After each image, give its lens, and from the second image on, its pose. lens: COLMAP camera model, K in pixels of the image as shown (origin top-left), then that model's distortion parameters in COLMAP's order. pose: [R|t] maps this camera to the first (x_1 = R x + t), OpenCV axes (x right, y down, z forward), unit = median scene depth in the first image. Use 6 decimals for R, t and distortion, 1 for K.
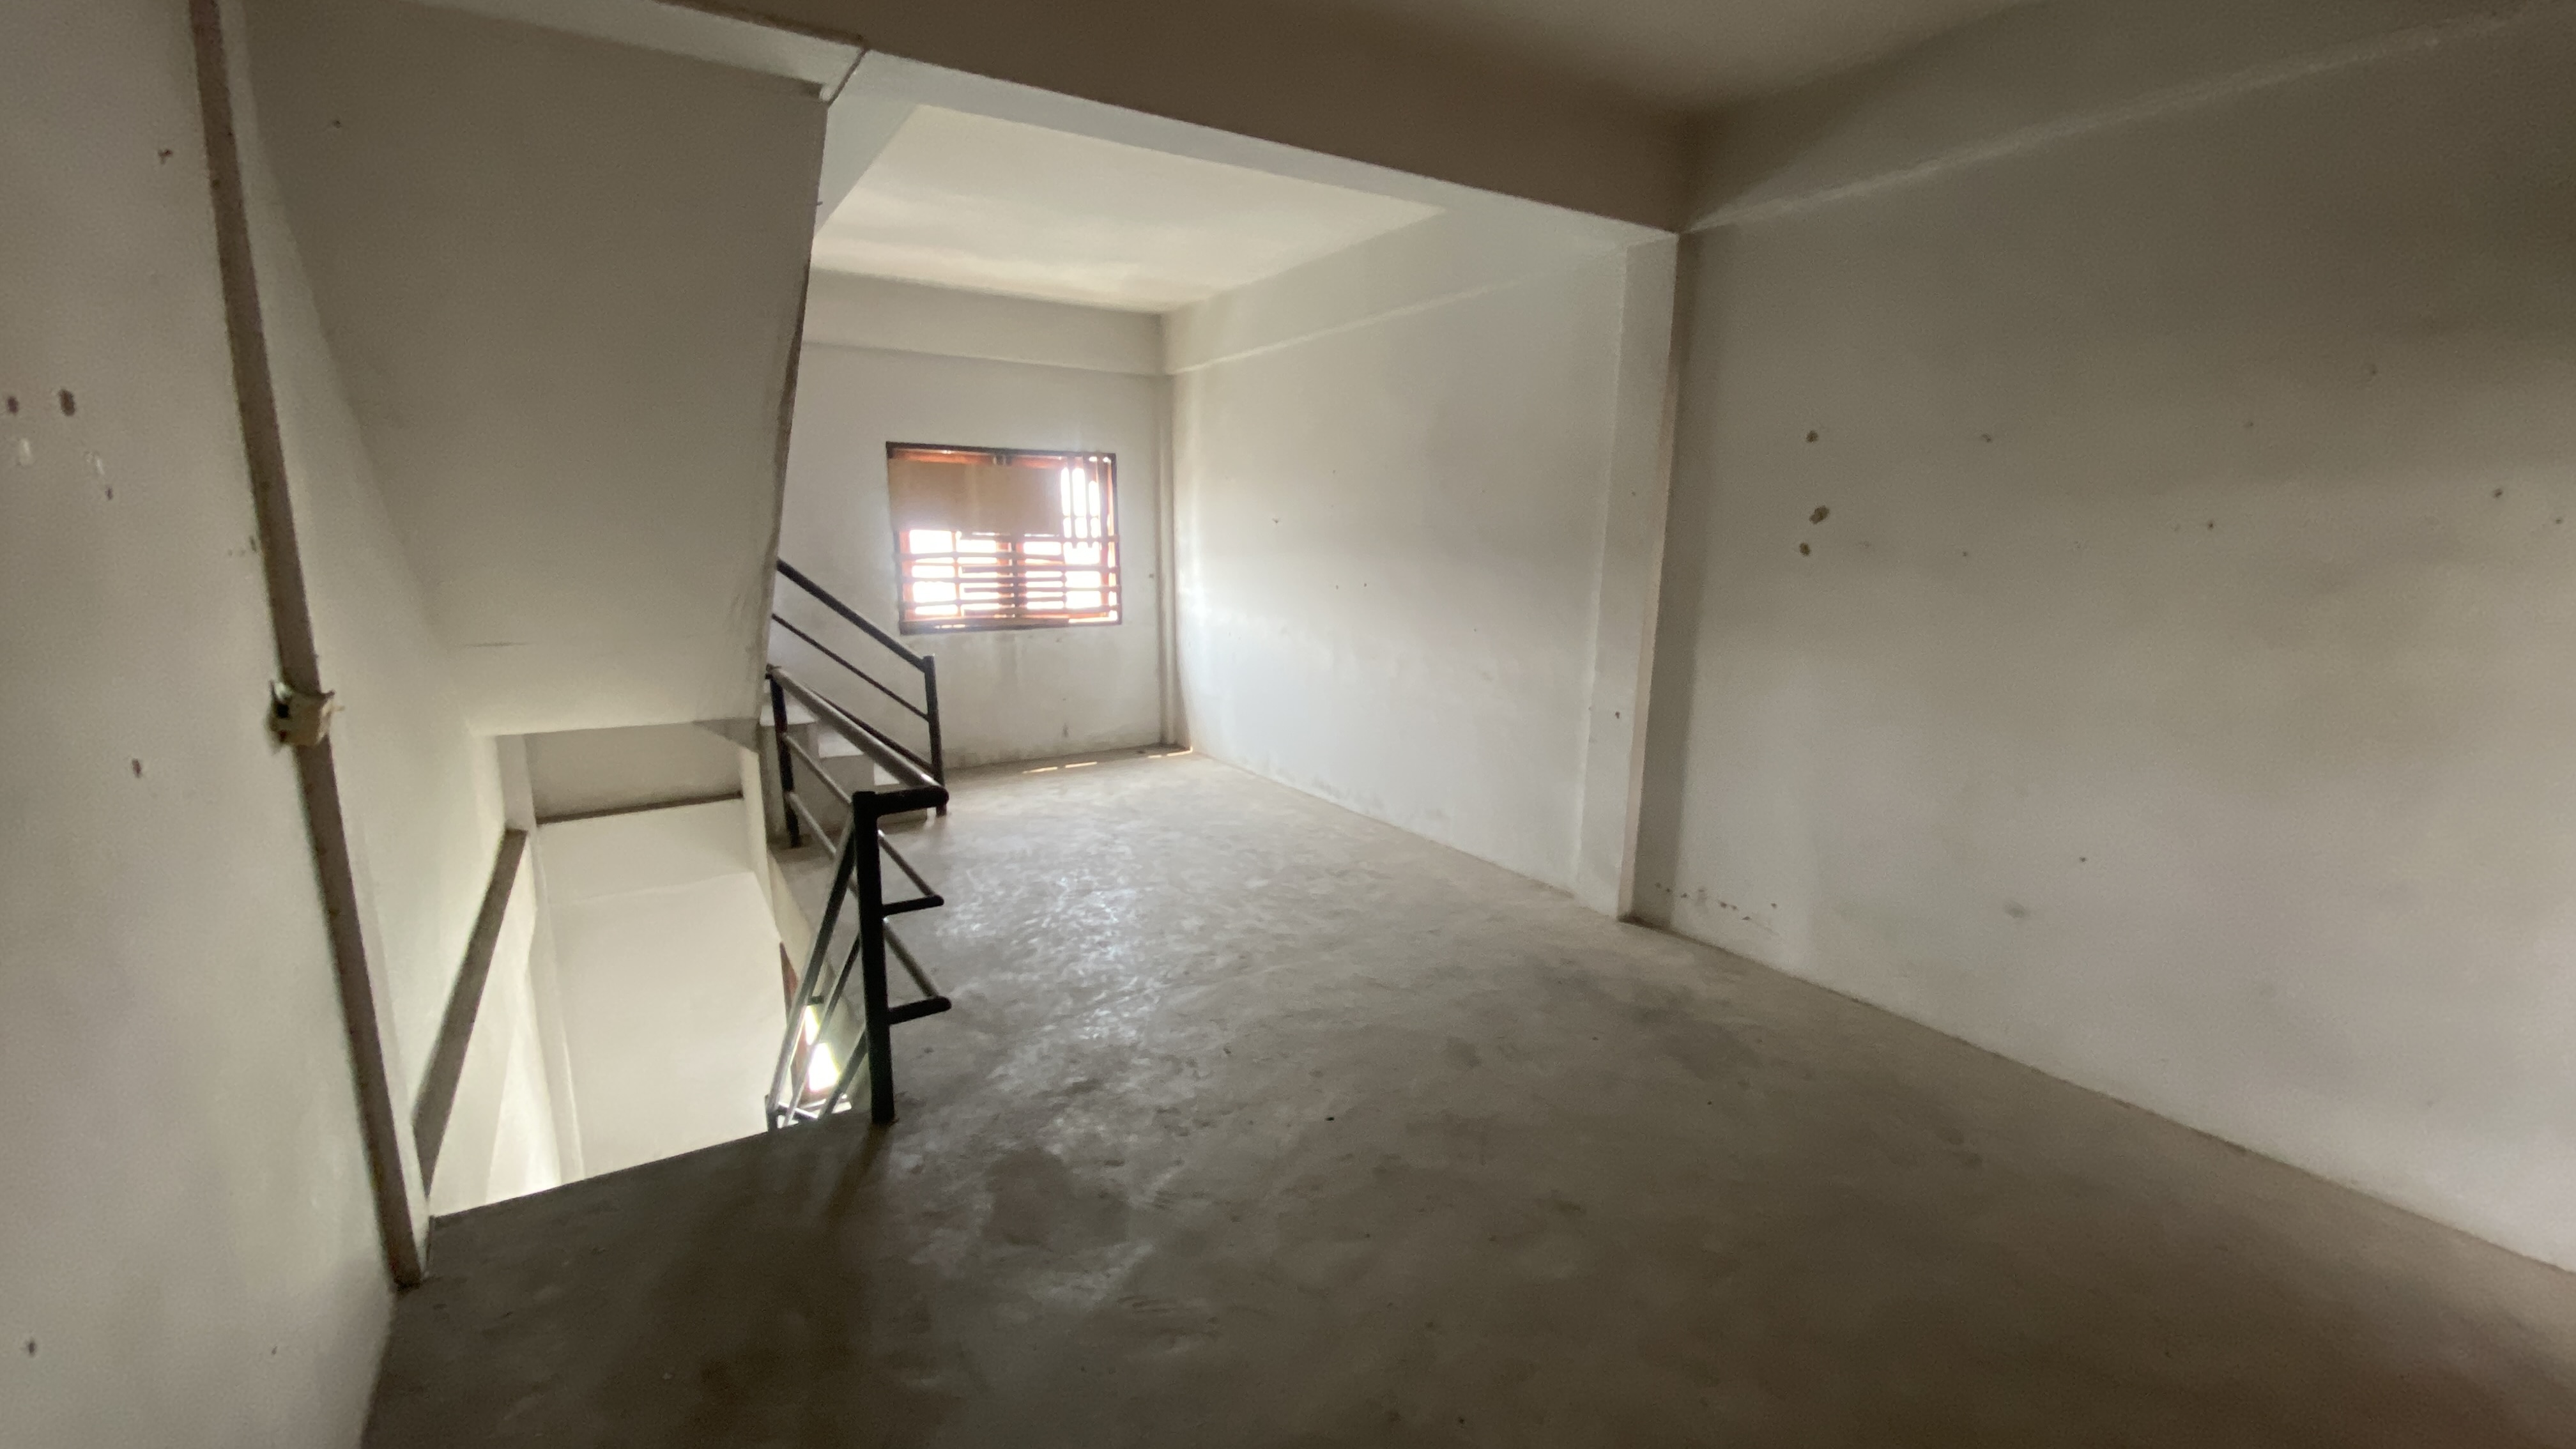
lens RADIAL K [[1025.5, 0, 1288.0], [0, 1025.5, 724.5], [0, 0, 1]] dist [0.000381, -0.000075]
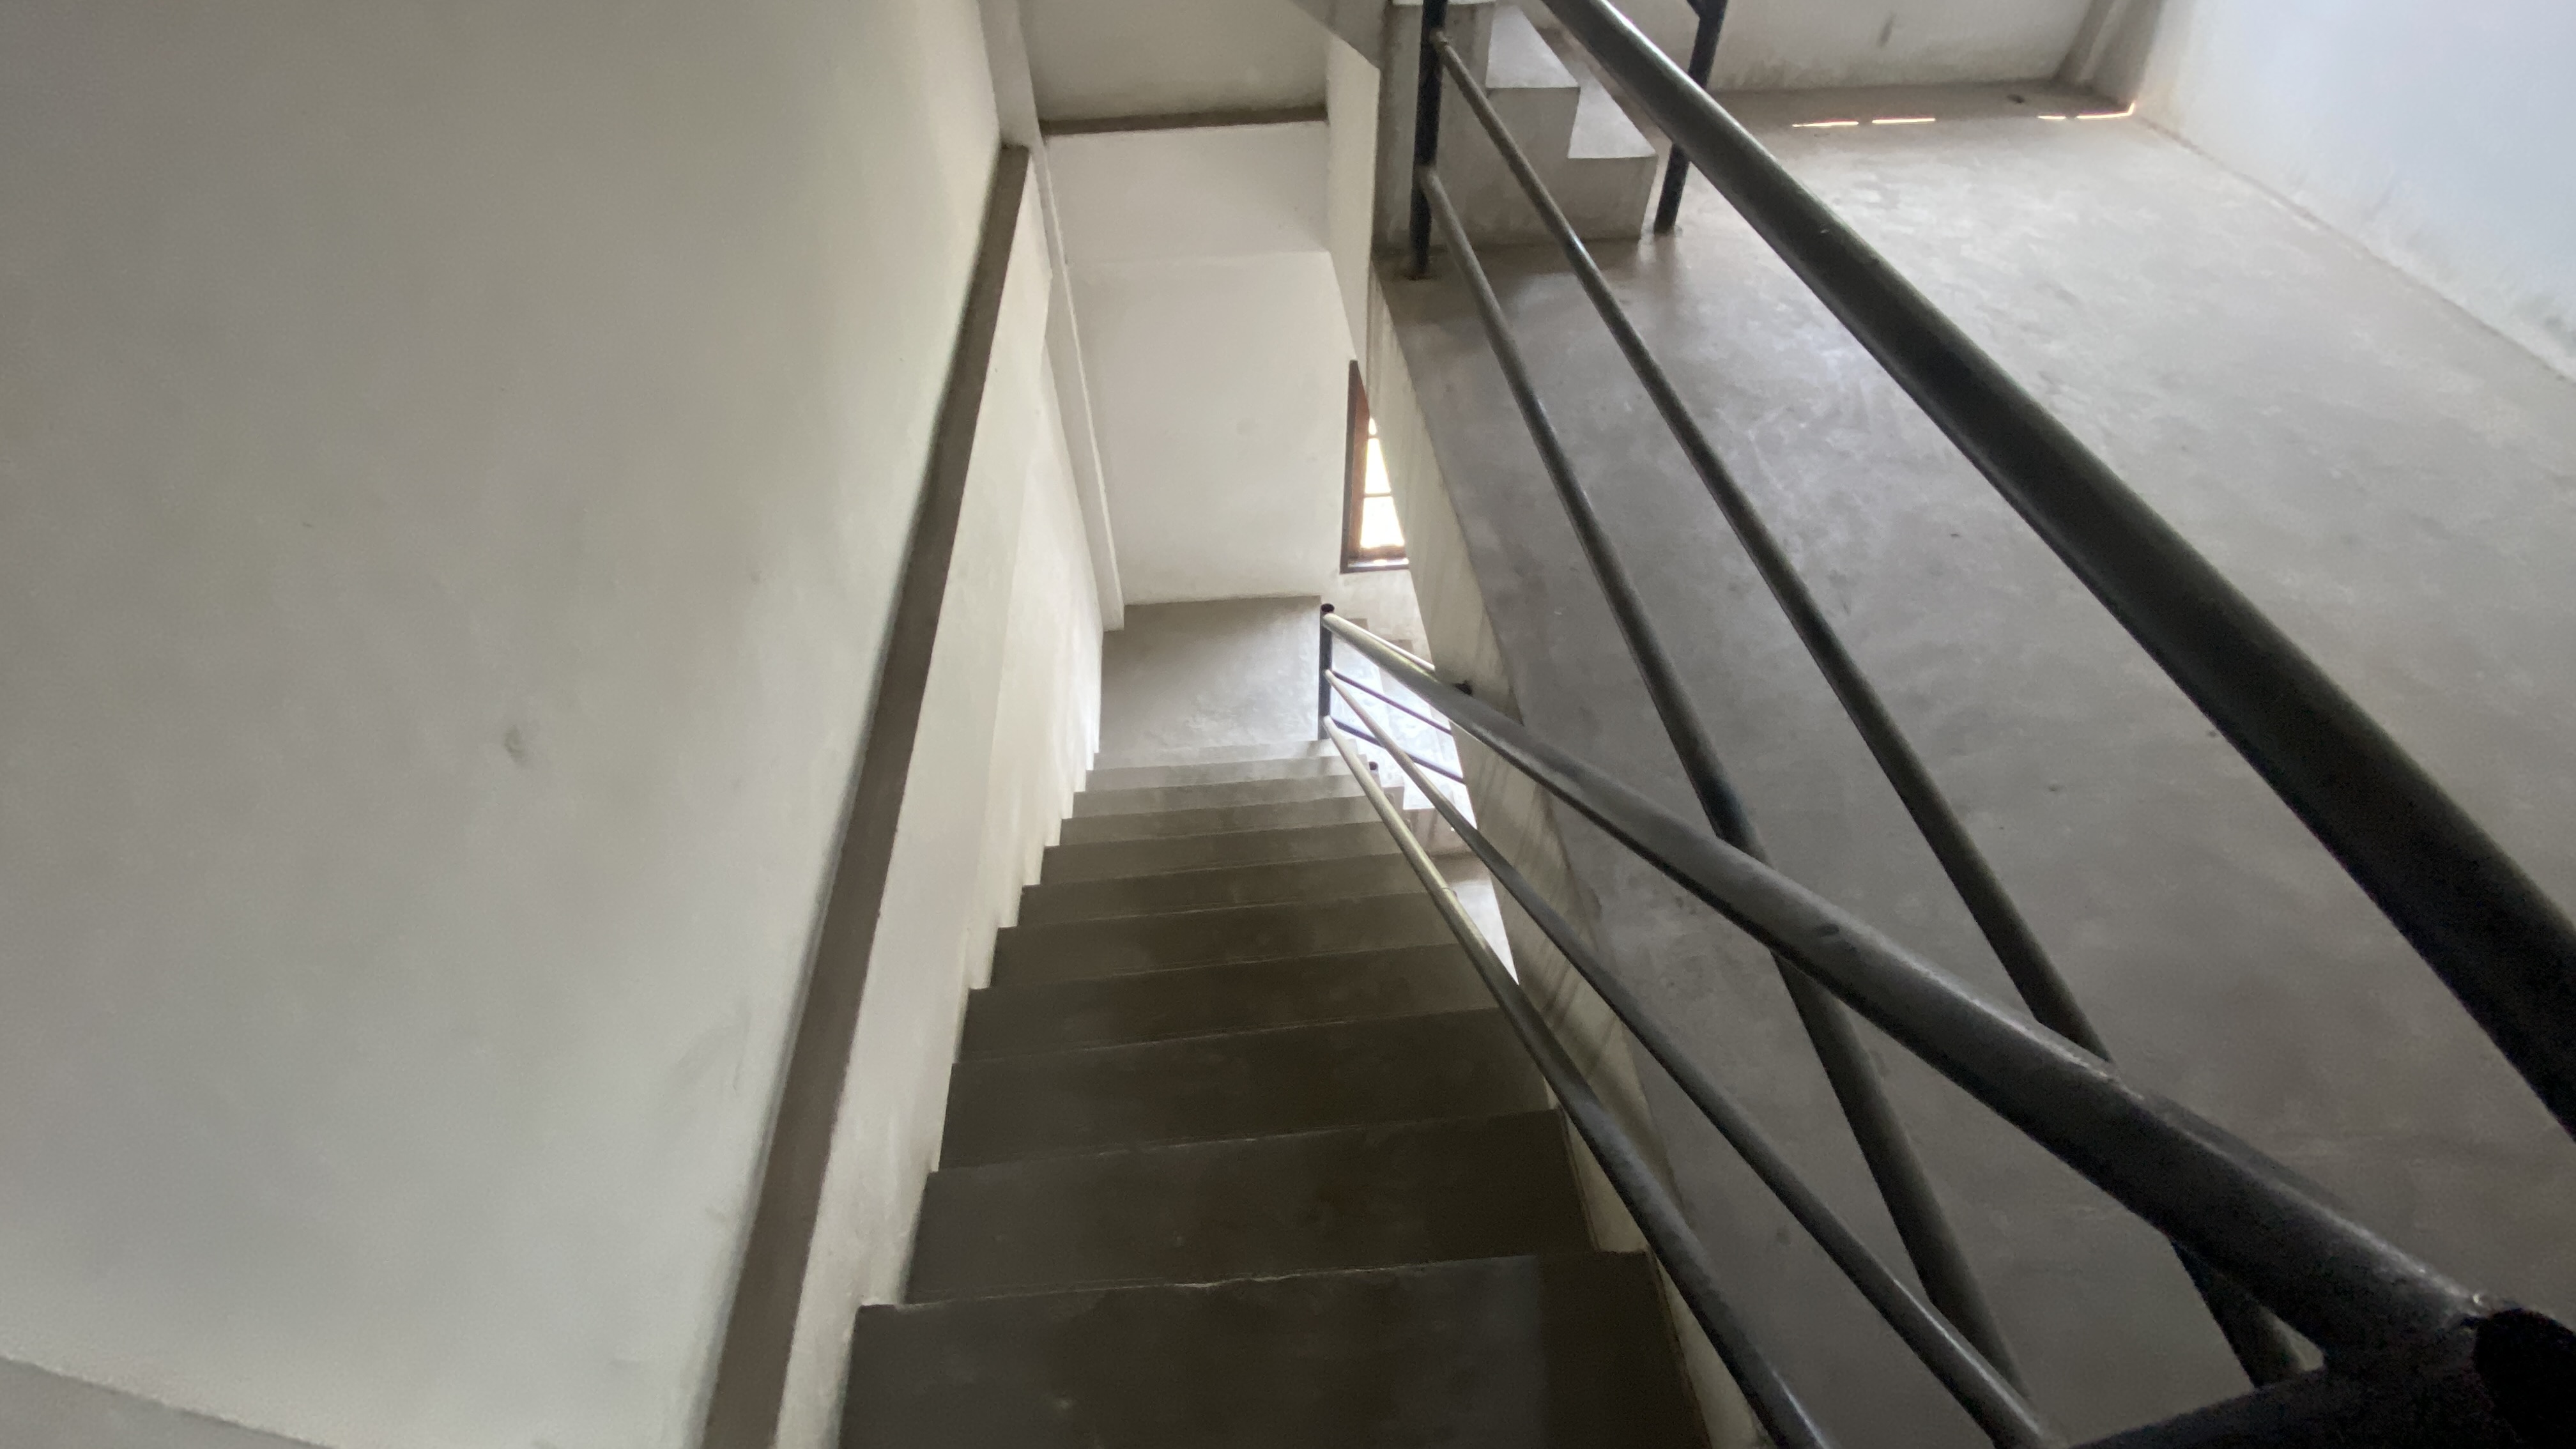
lens RADIAL K [[1033.6, 0, 1288.0], [0, 1033.6, 724.5], [0, 0, 1]] dist [-0.023344, -0.000213]
pose [[0.883839, 0.345736, -0.315112, -0.272576], [-0.072128, 0.766282, 0.638443, -0.039586], [0.462197, -0.541553, 0.702207, 0.429829]]
